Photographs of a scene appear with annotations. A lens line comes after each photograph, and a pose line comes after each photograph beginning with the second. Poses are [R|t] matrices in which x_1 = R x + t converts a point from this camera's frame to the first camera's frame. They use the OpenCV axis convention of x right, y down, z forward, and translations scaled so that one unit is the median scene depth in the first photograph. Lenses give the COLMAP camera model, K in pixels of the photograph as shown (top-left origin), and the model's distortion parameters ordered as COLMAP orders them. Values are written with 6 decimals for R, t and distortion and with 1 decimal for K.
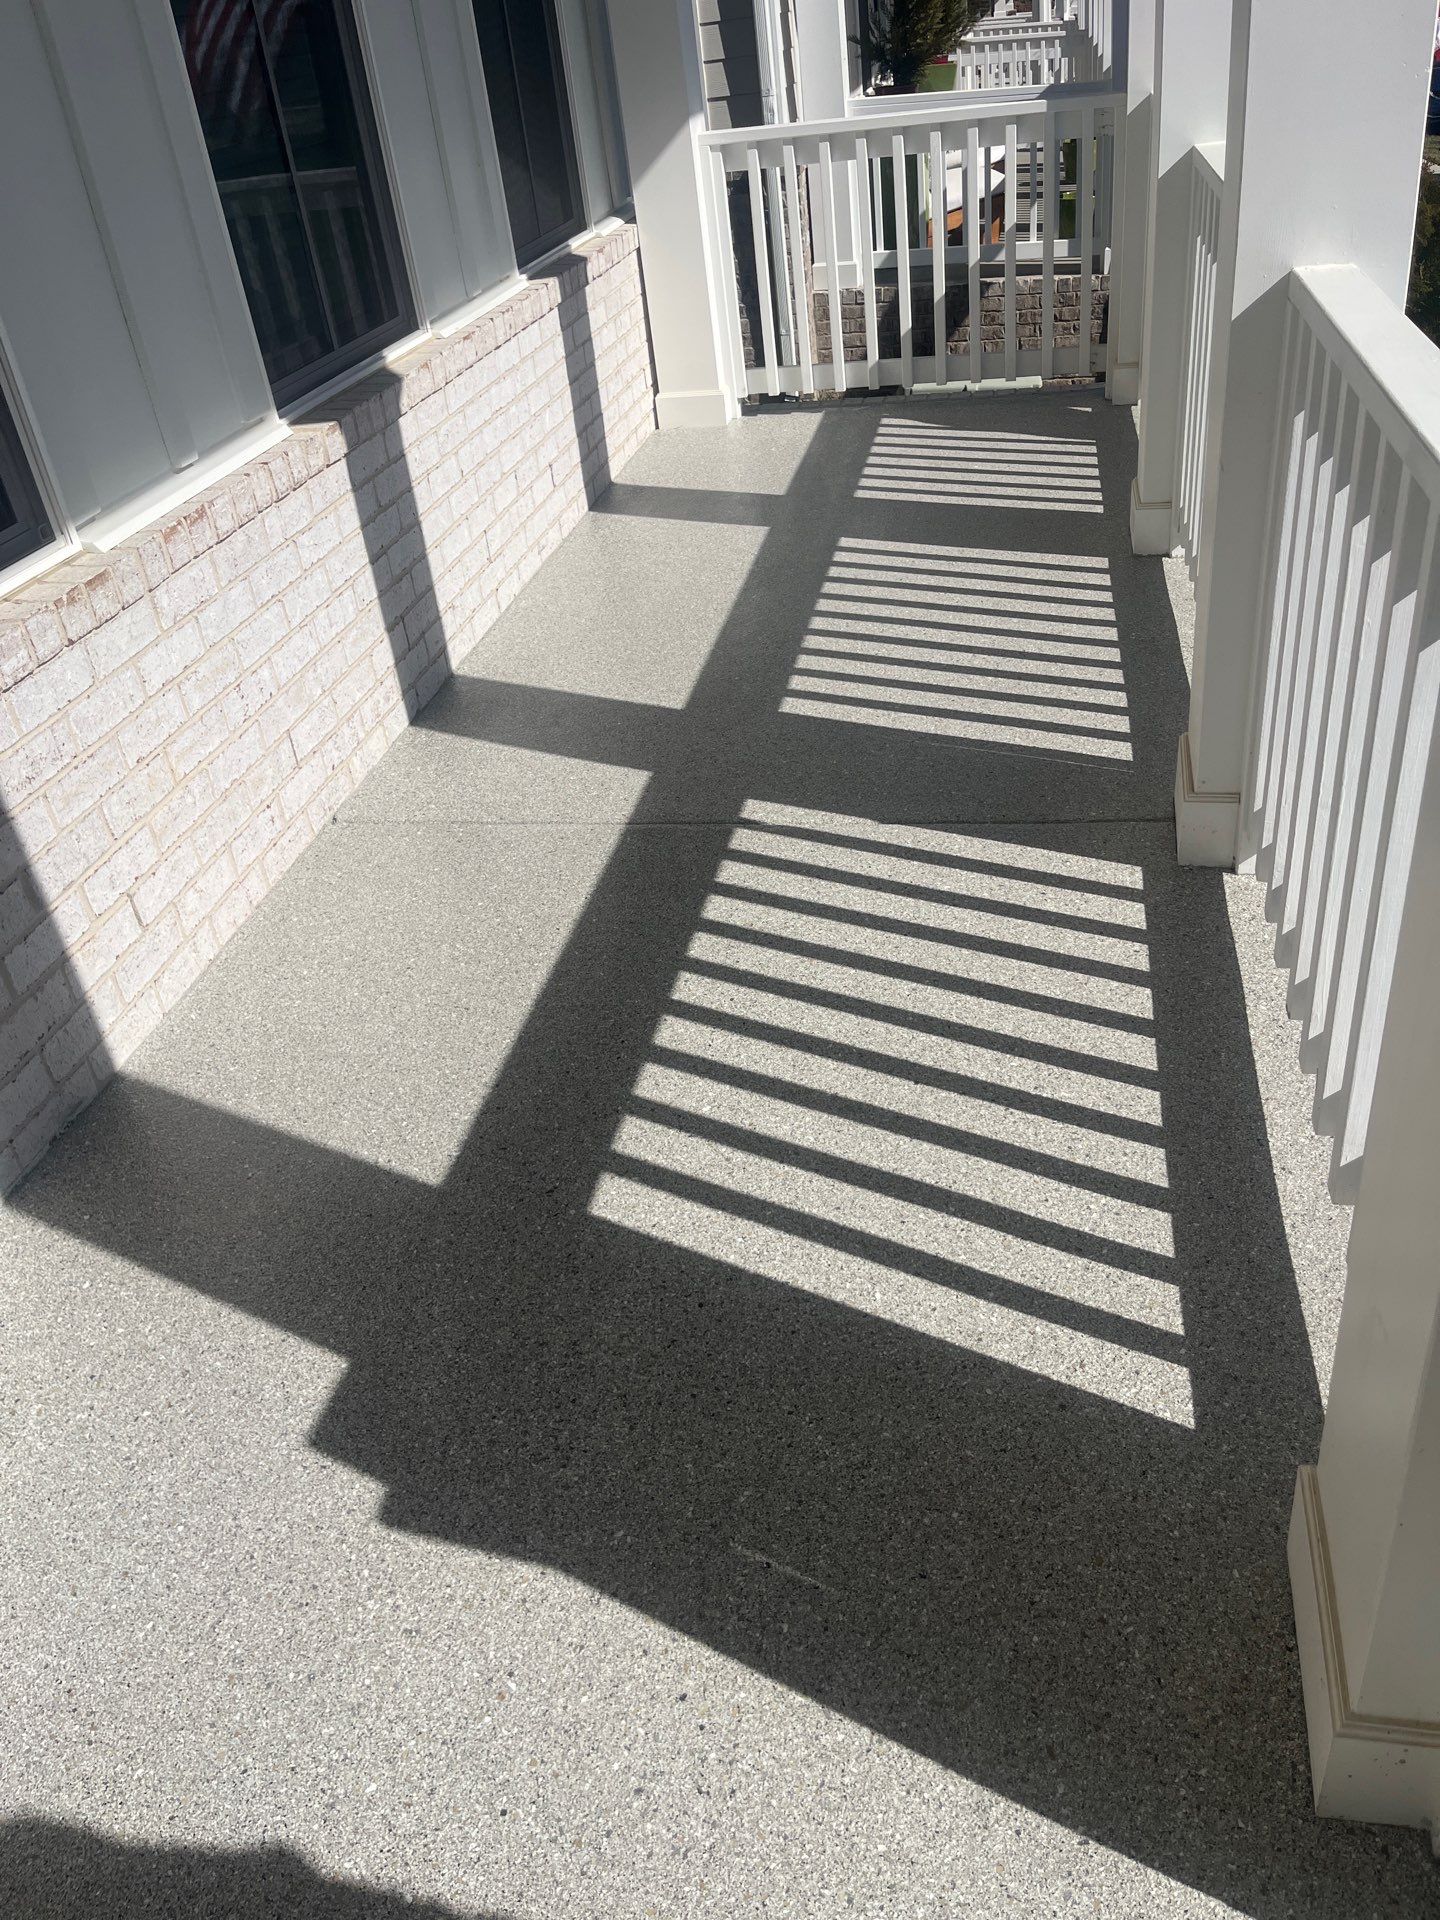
lens RADIAL K [[1462.0, 0, 729.5], [0, 1462.0, 950.2], [0, 0, 1]] dist [0.050650, -0.073501]
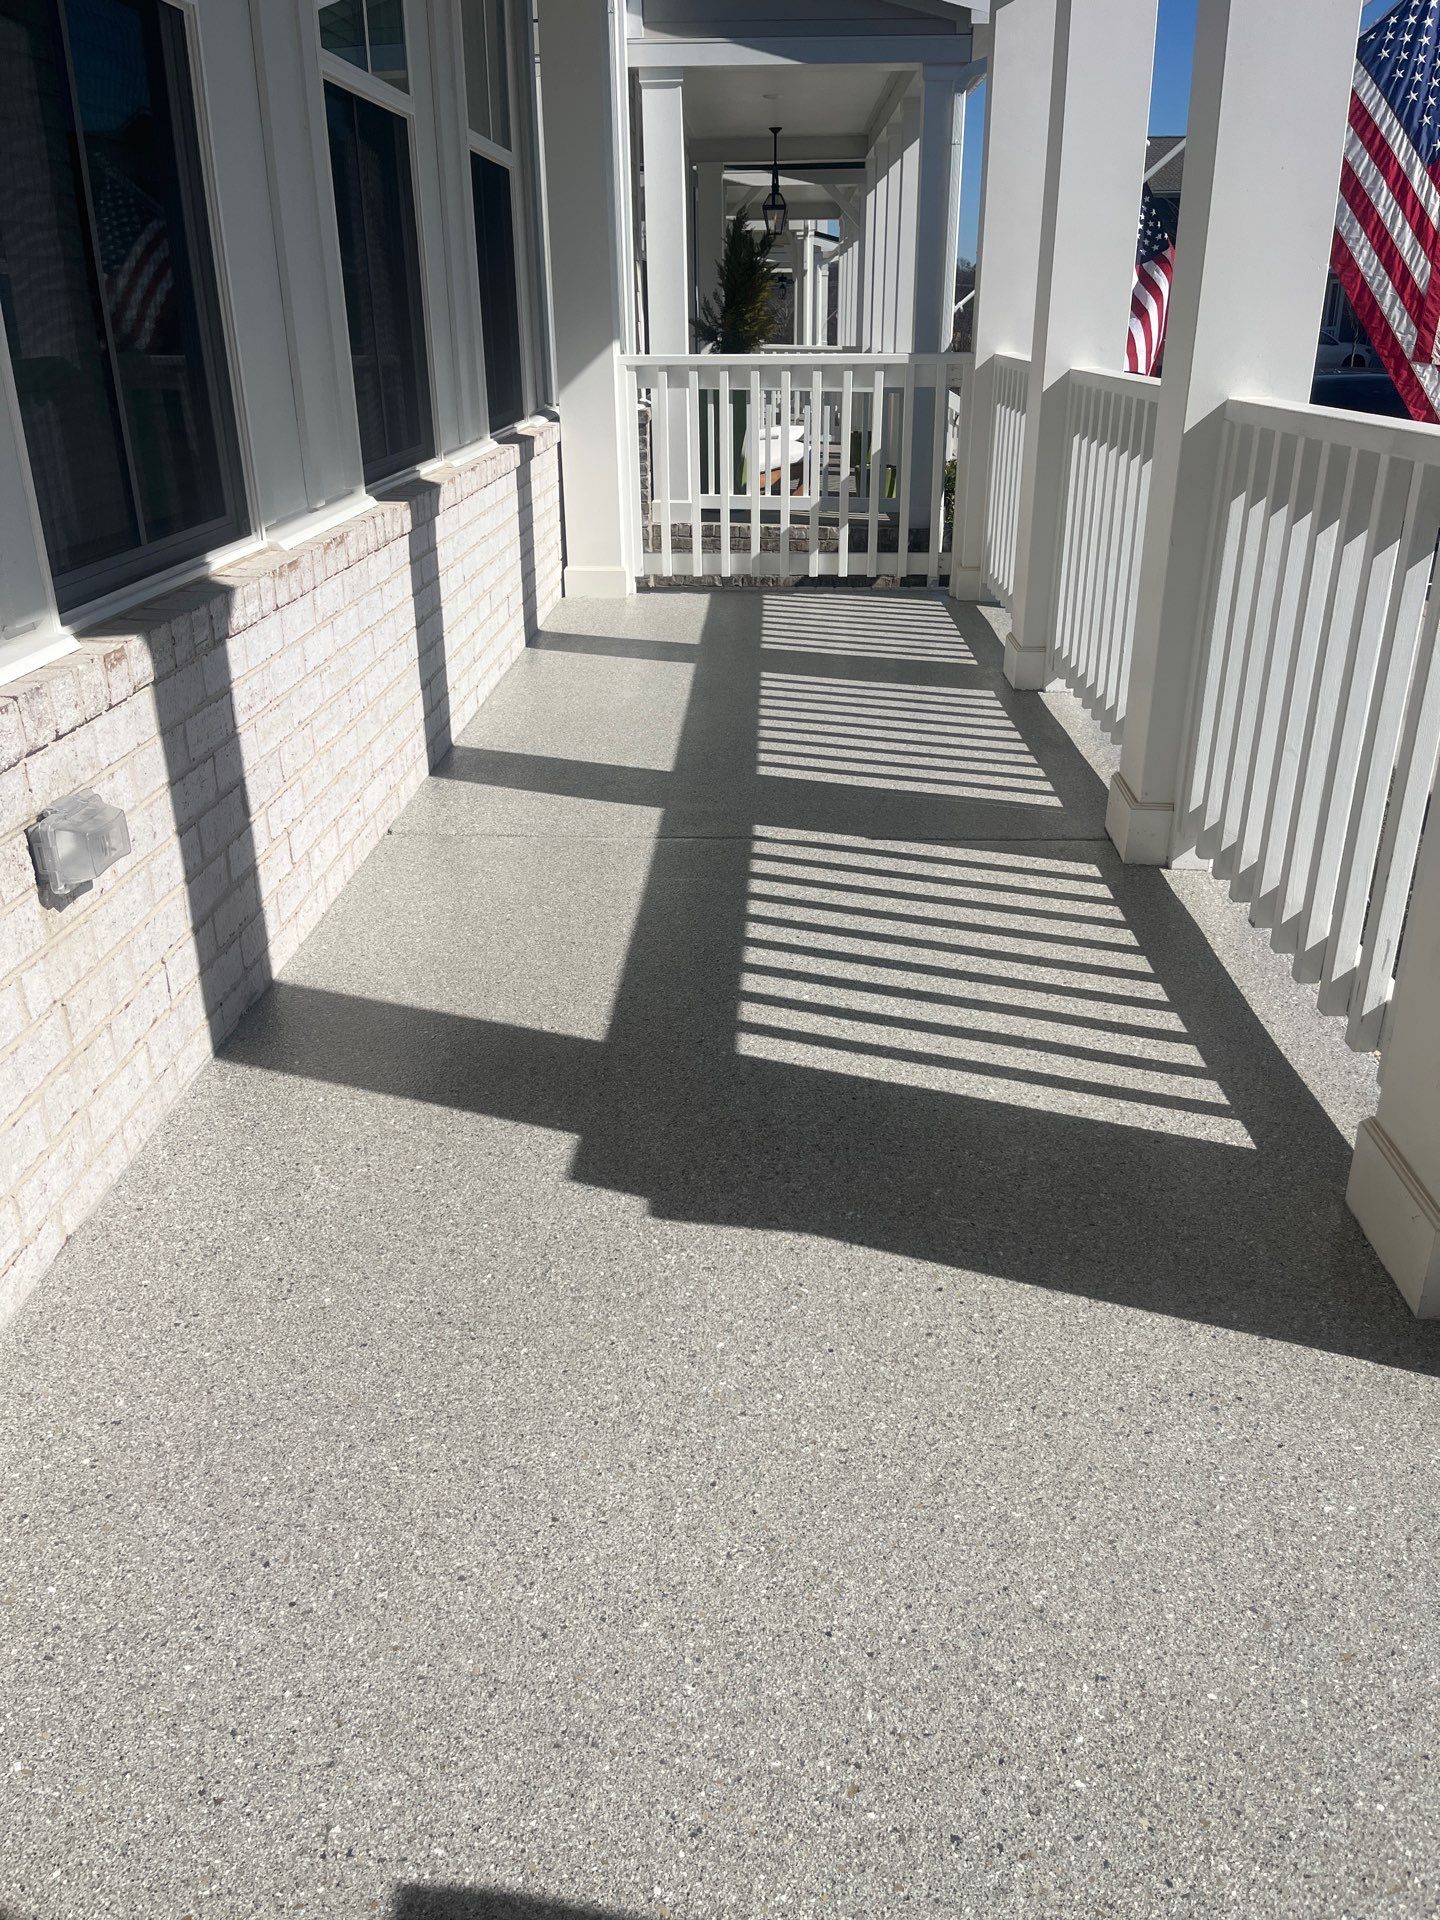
lens RADIAL K [[1476.1, 0, 712.6], [0, 1476.1, 957.7], [0, 0, 1]] dist [0.064211, -0.094057]
pose [[0.986055, 0.031884, 0.163337, -0.252416], [-0.003659, 0.985392, -0.170264, 0.244219], [-0.166380, 0.167292, 0.971767, -0.165418]]
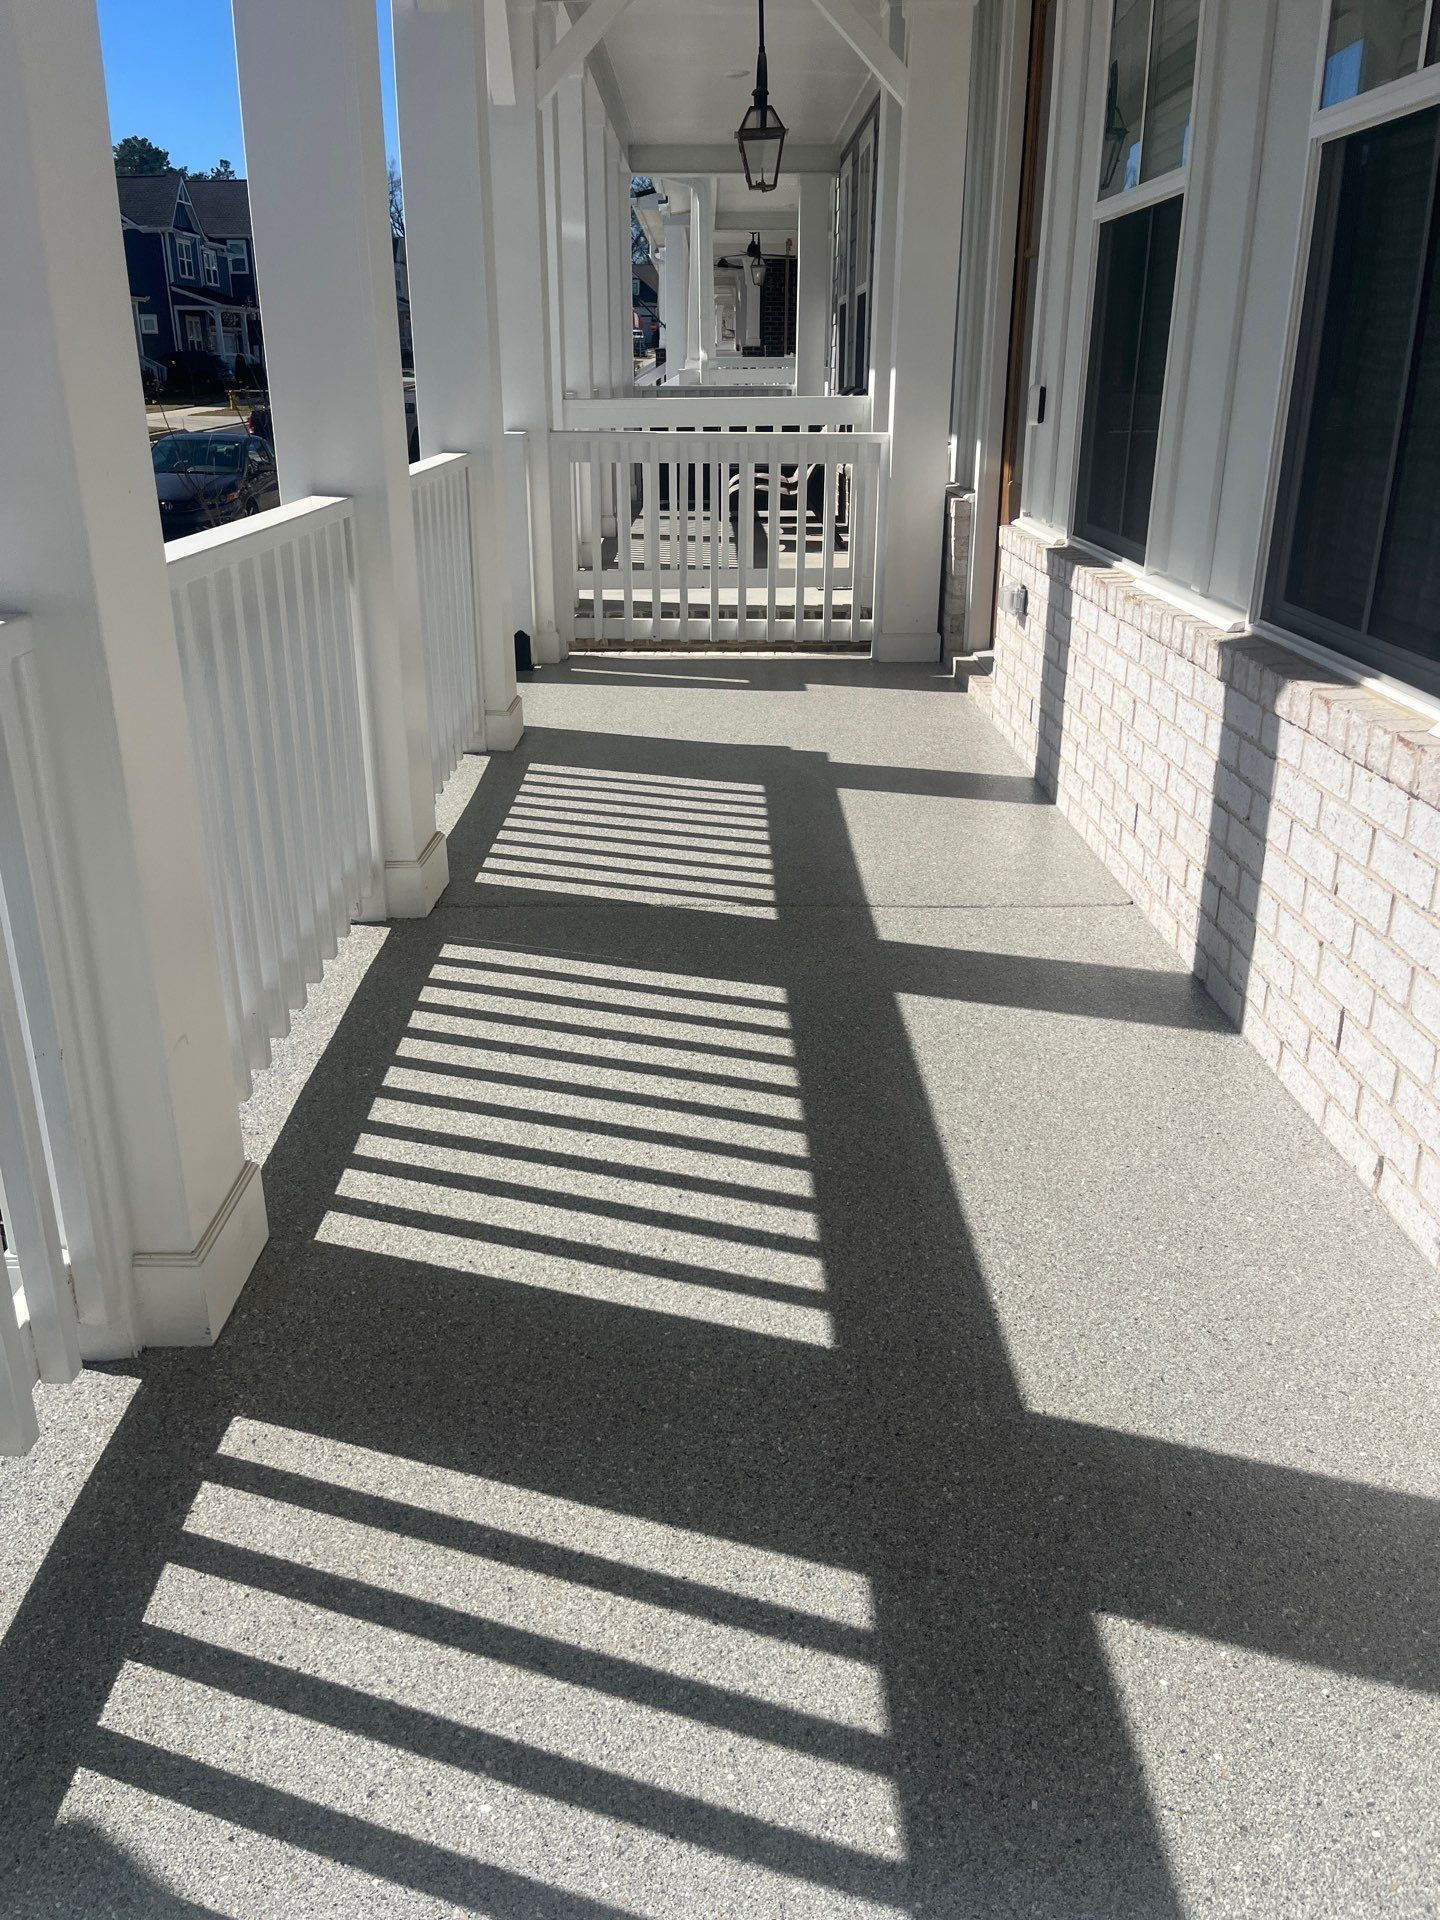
lens RADIAL K [[1462.0, 0, 729.5], [0, 1462.0, 950.2], [0, 0, 1]] dist [0.050650, -0.073501]
pose [[-0.976669, 0.161828, -0.141170, 0.256236], [-0.022167, 0.577891, 0.815813, -1.225975], [0.213603, 0.799909, -0.560821, 1.962140]]
